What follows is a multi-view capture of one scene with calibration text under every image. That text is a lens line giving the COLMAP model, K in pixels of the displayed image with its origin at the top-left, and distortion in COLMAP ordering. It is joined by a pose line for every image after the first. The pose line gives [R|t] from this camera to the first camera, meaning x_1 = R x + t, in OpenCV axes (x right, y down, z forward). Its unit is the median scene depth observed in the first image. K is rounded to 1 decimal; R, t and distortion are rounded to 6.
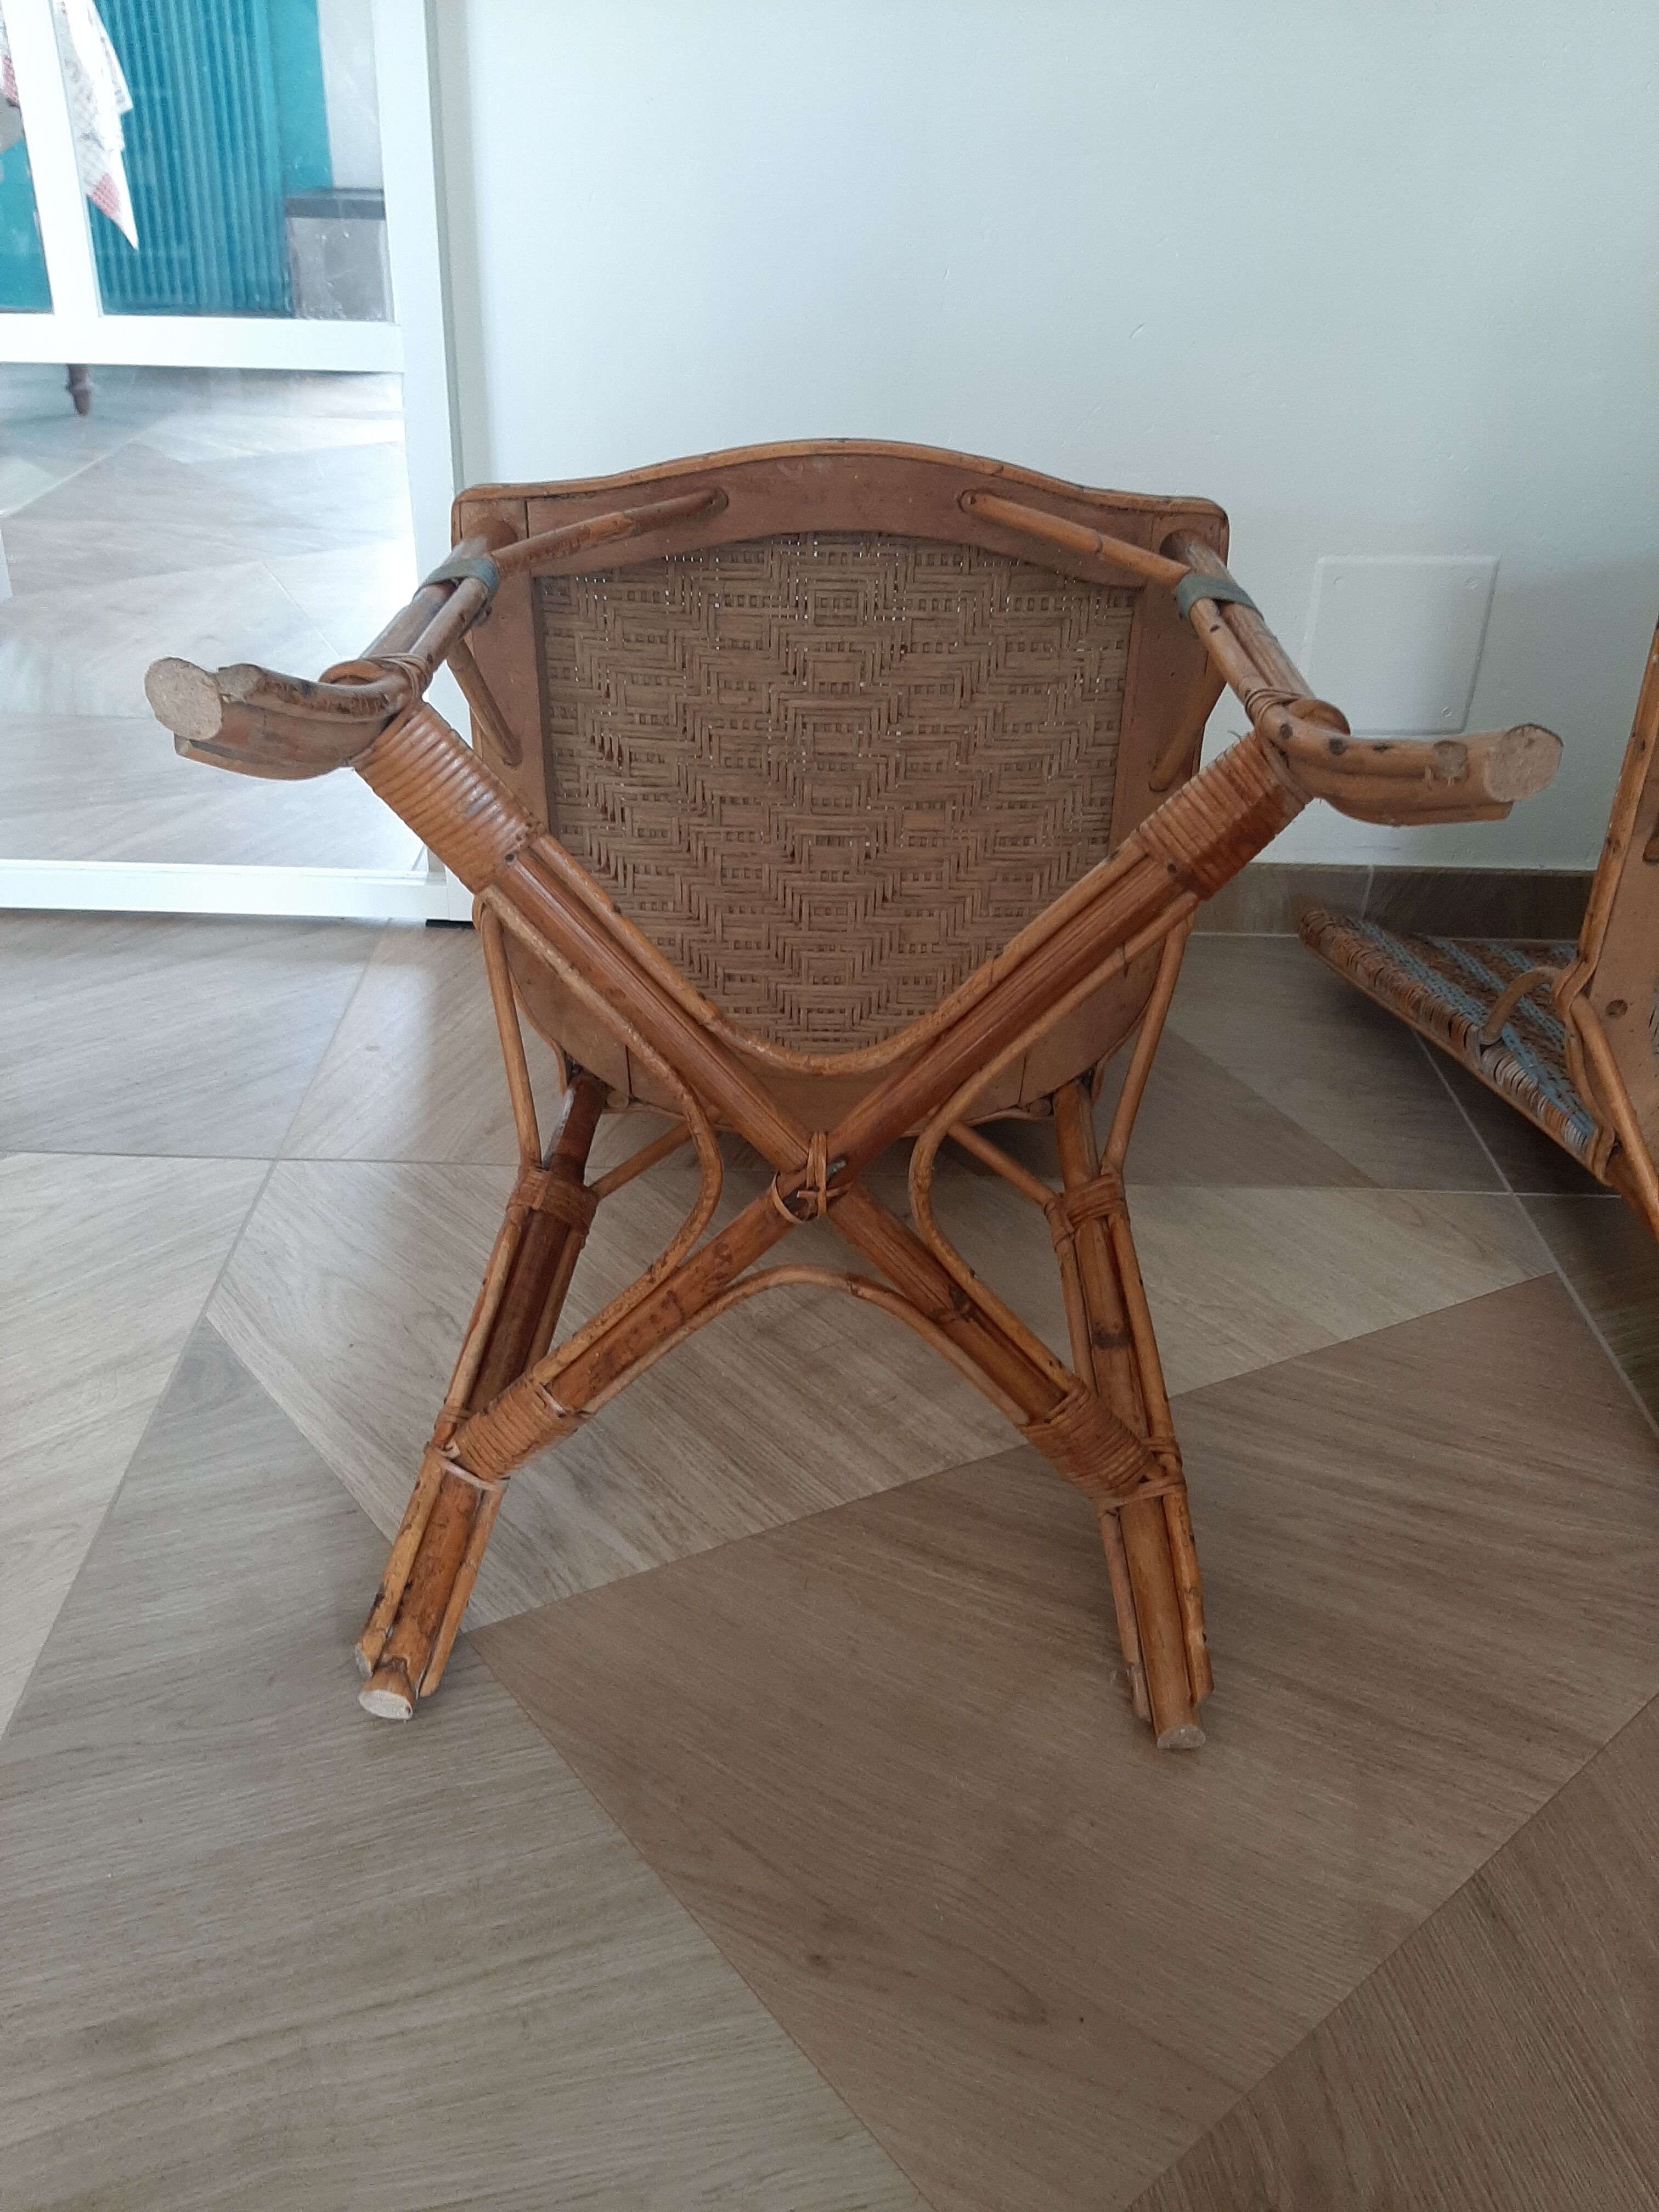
lens RADIAL K [[1716.1, 0, 828.7], [0, 1716.1, 1124.3], [0, 0, 1]] dist [0.050714, -0.125641]
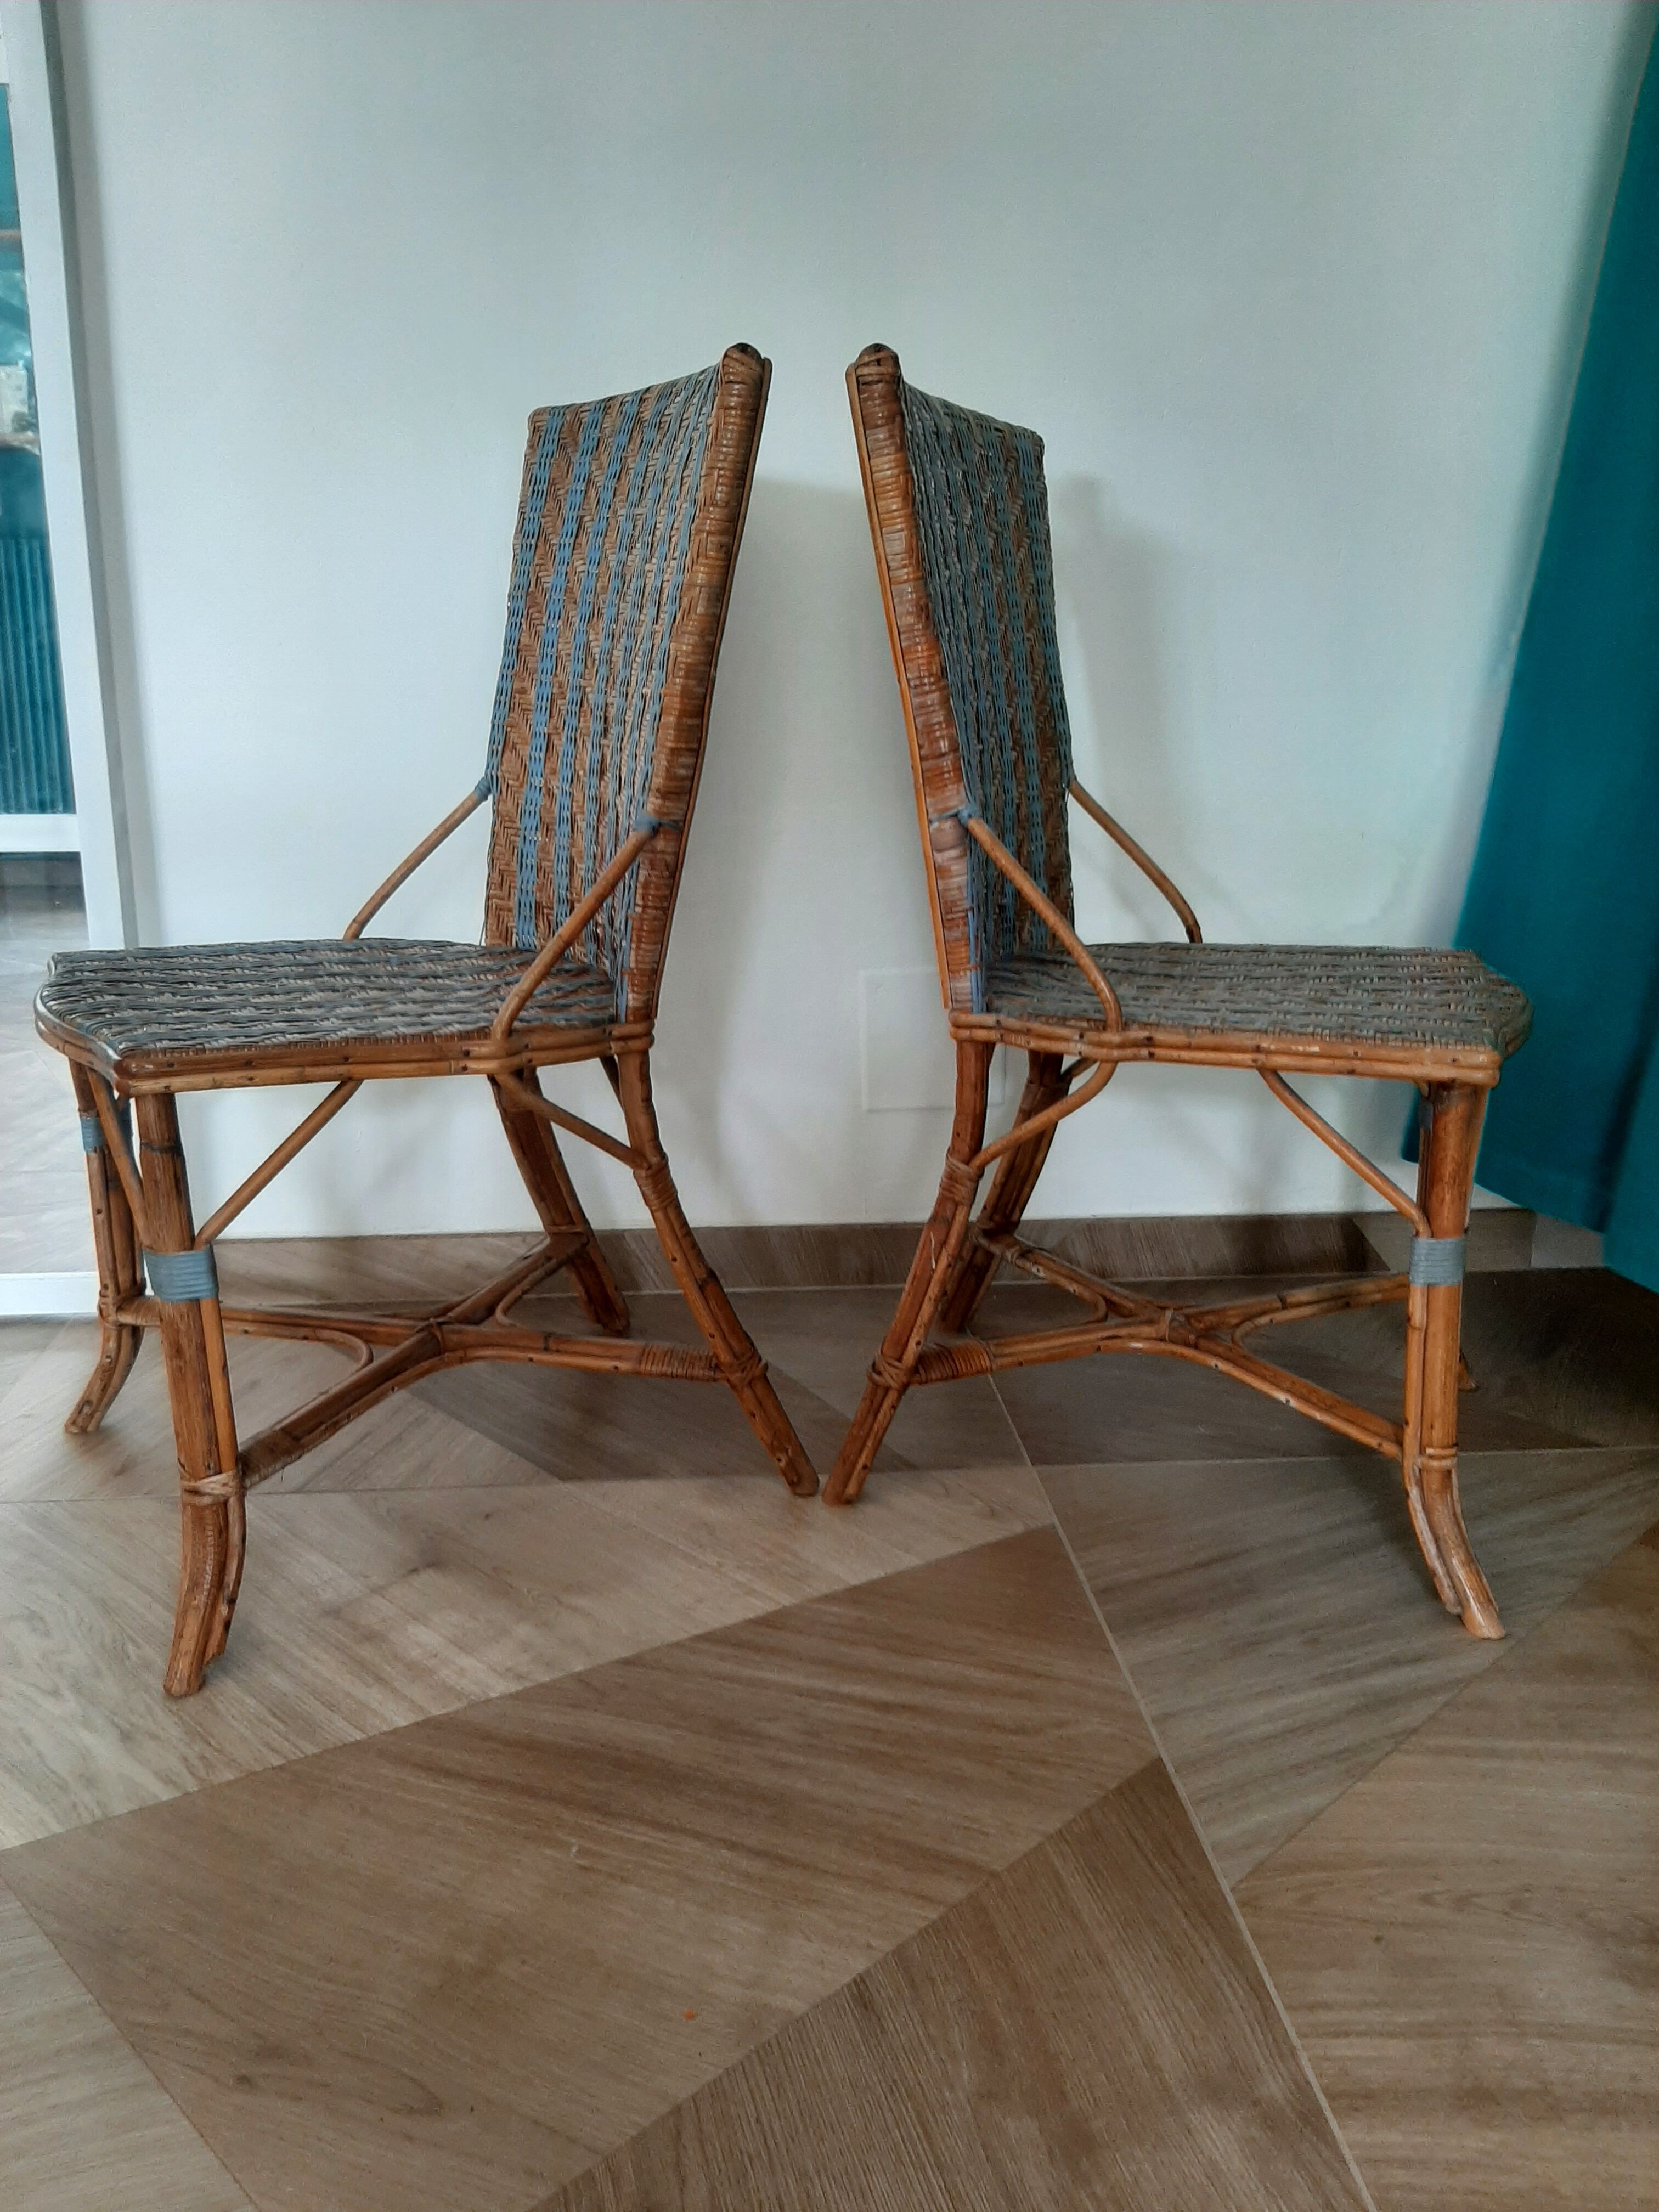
lens RADIAL K [[1716.1, 0, 828.7], [0, 1716.1, 1124.3], [0, 0, 1]] dist [0.050714, -0.125641]
pose [[0.995702, -0.050438, 0.077671, 0.249514], [0.070464, 0.956833, -0.281967, 0.182481], [-0.060096, 0.286228, 0.956275, -0.208874]]
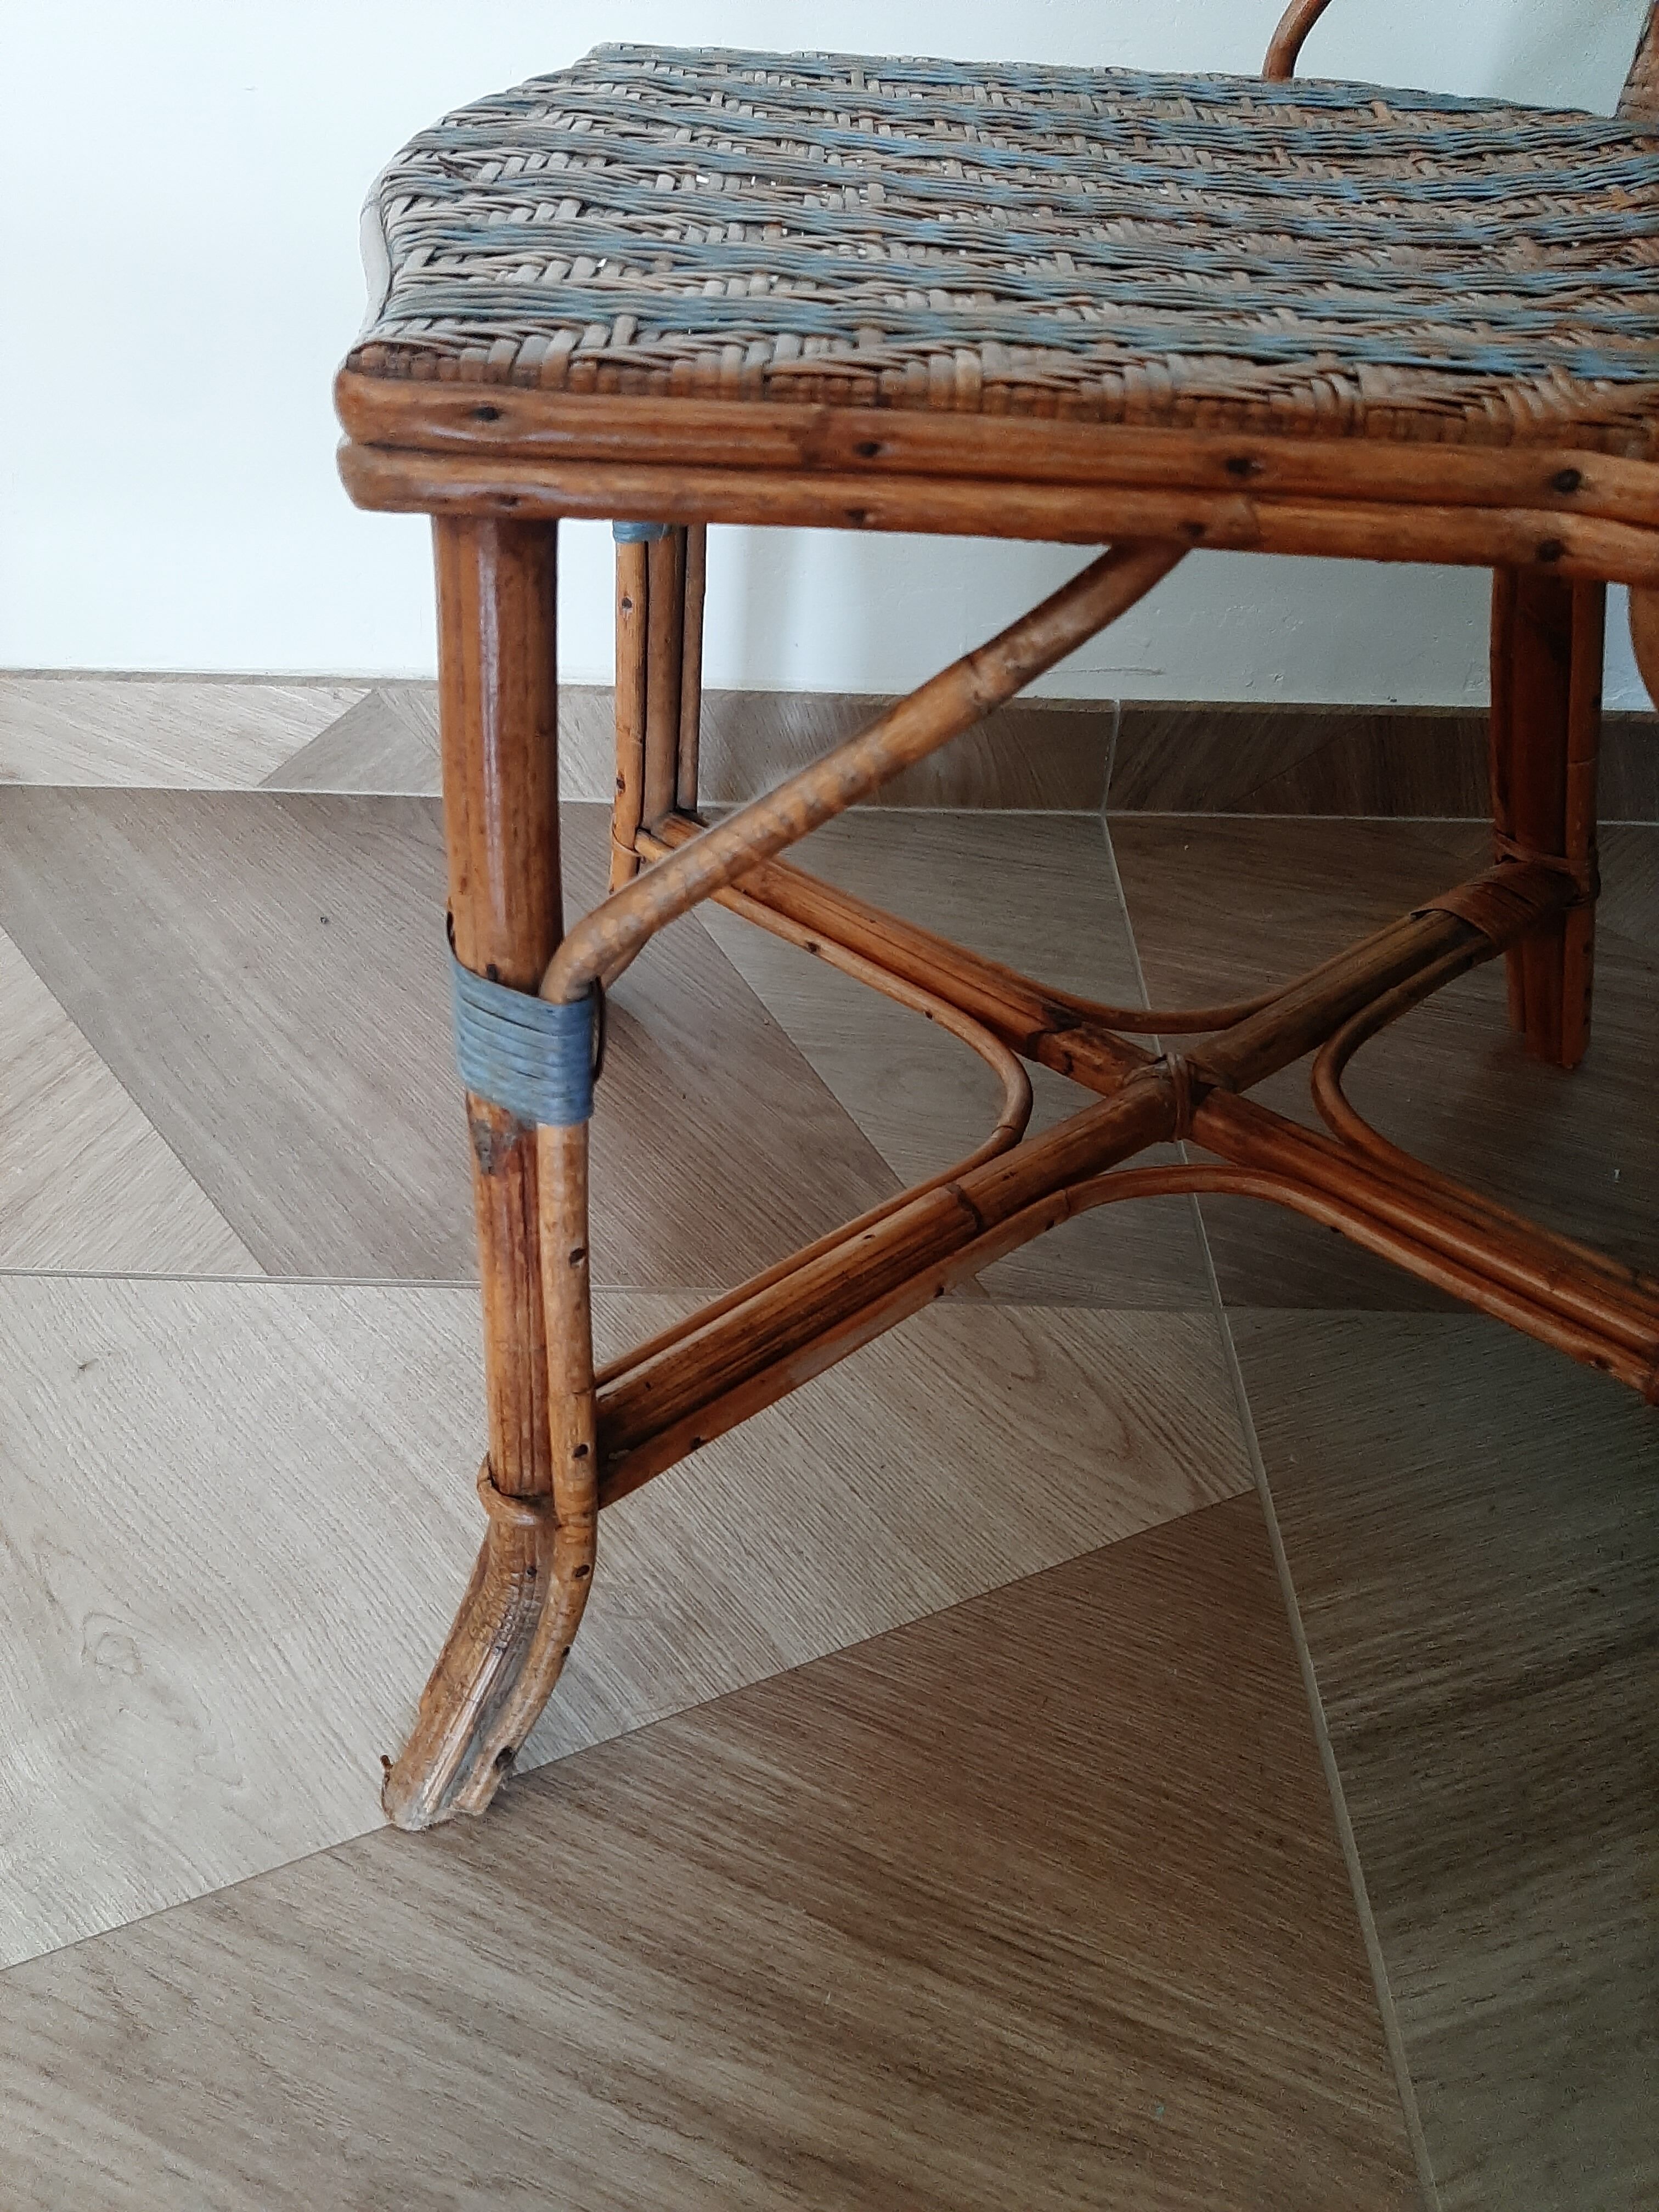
lens RADIAL K [[1741.3, 0, 814.0], [0, 1741.3, 1099.5], [0, 0, 1]] dist [0.051146, -0.118103]
pose [[0.999546, 0.006204, -0.029479, 0.380314], [-0.003468, 0.995753, 0.091996, -0.107986], [0.029925, -0.091852, 0.995323, 0.591464]]
